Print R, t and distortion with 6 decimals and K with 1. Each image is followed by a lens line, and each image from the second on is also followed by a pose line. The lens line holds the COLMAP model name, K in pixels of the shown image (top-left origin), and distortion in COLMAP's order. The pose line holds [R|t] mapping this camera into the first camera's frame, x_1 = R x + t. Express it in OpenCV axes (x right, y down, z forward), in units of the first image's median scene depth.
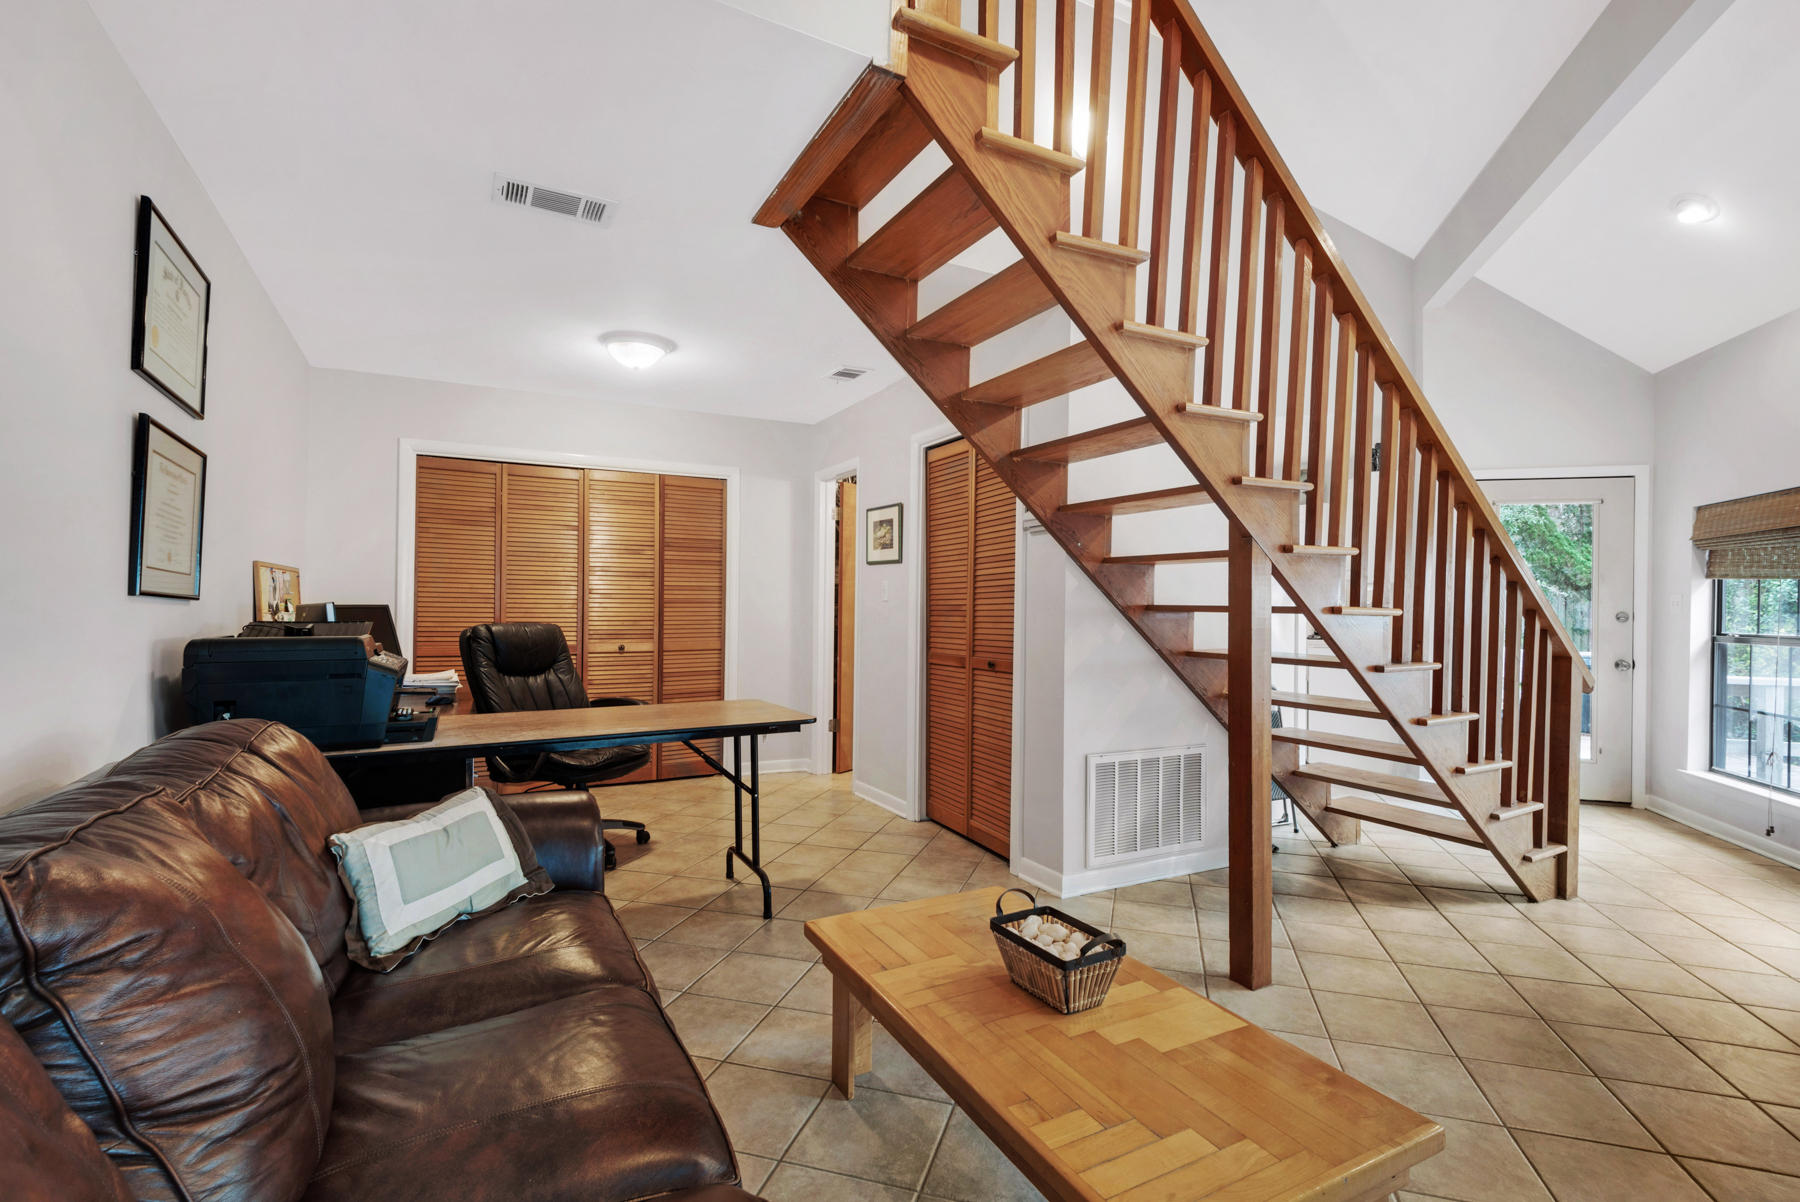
lens RADIAL K [[820.0, 0, 916.2], [0, 820.0, 602.7], [0, 0, 1]] dist [0.042118, -0.022319]
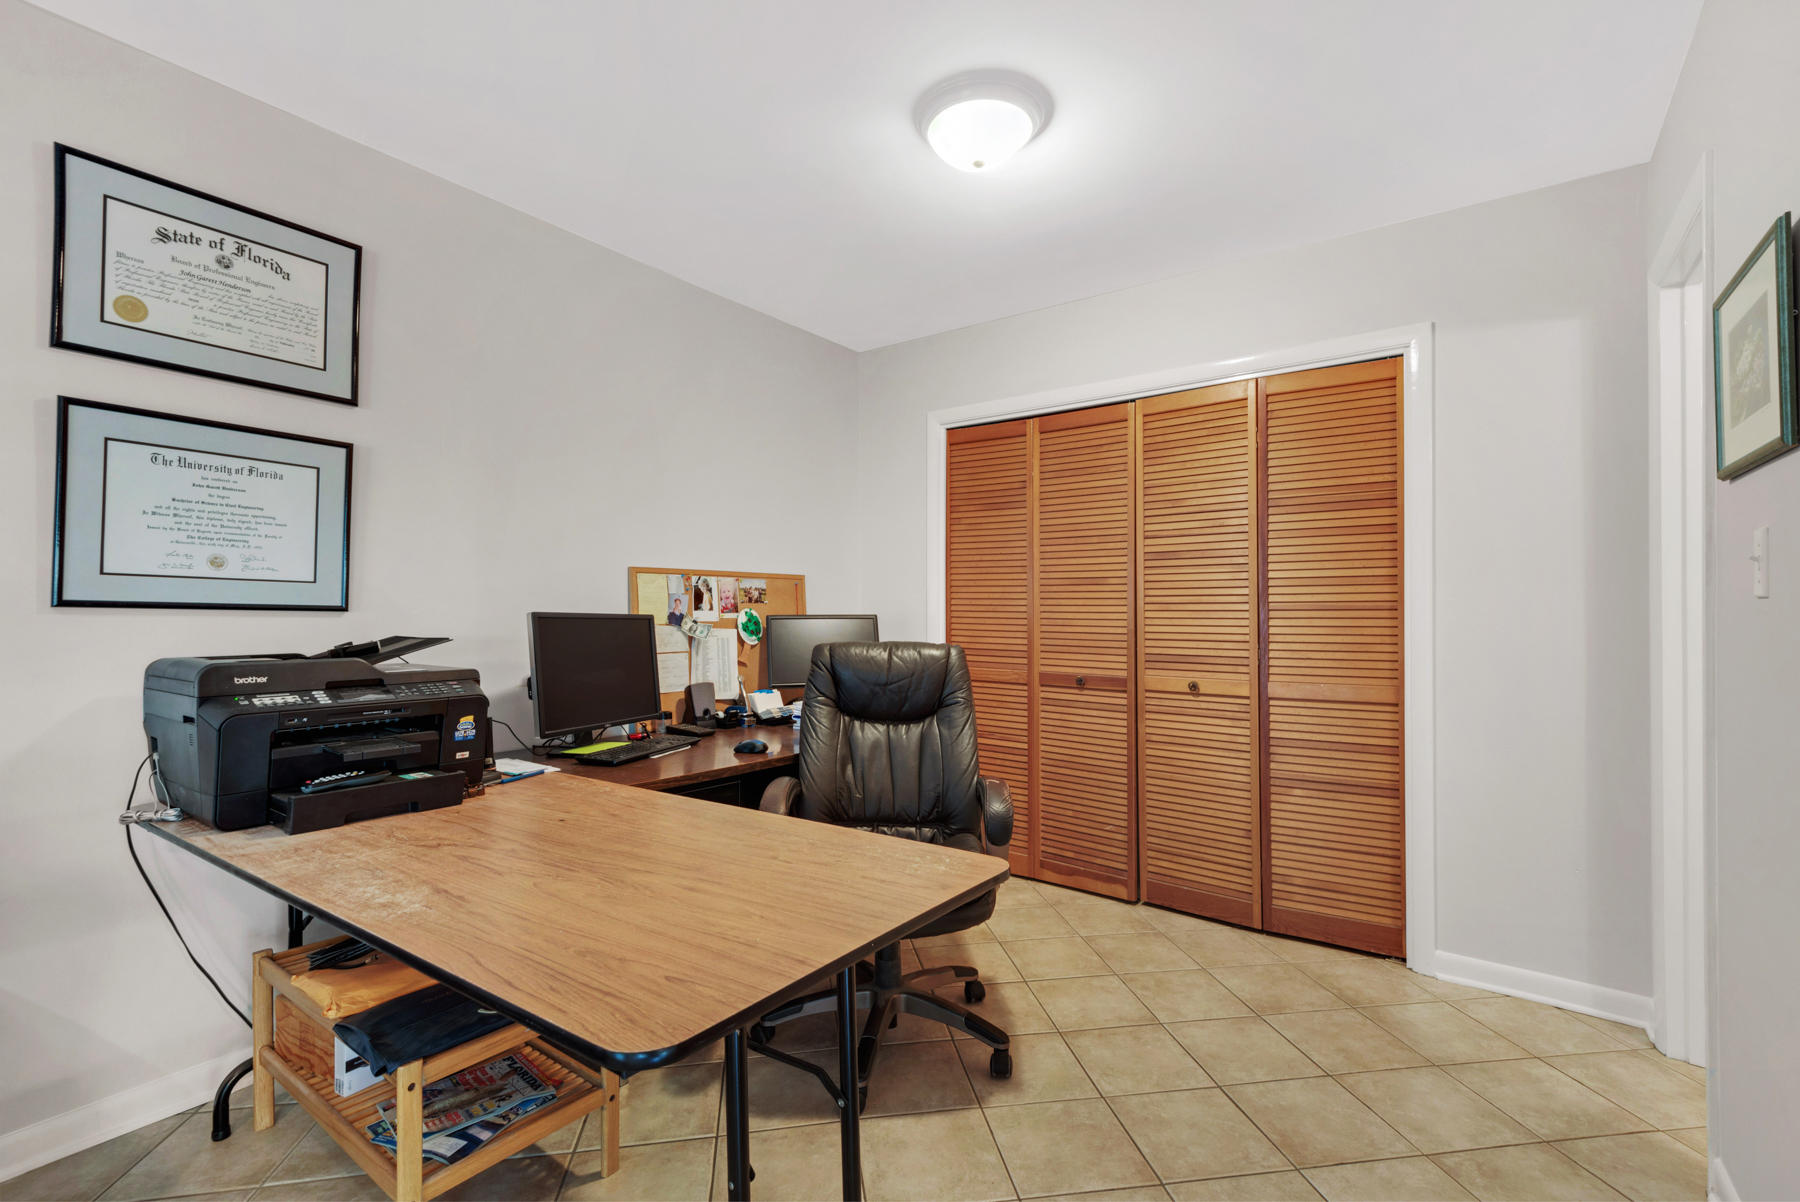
lens RADIAL K [[812.9, 0, 901.7], [0, 812.9, 605.7], [0, 0, 1]] dist [0.031969, -0.011832]
pose [[0.425739, -0.012167, -0.904764, 0.128855], [0.006920, 0.999924, -0.010190, 0.001779], [0.904820, -0.001923, 0.425791, 0.845552]]
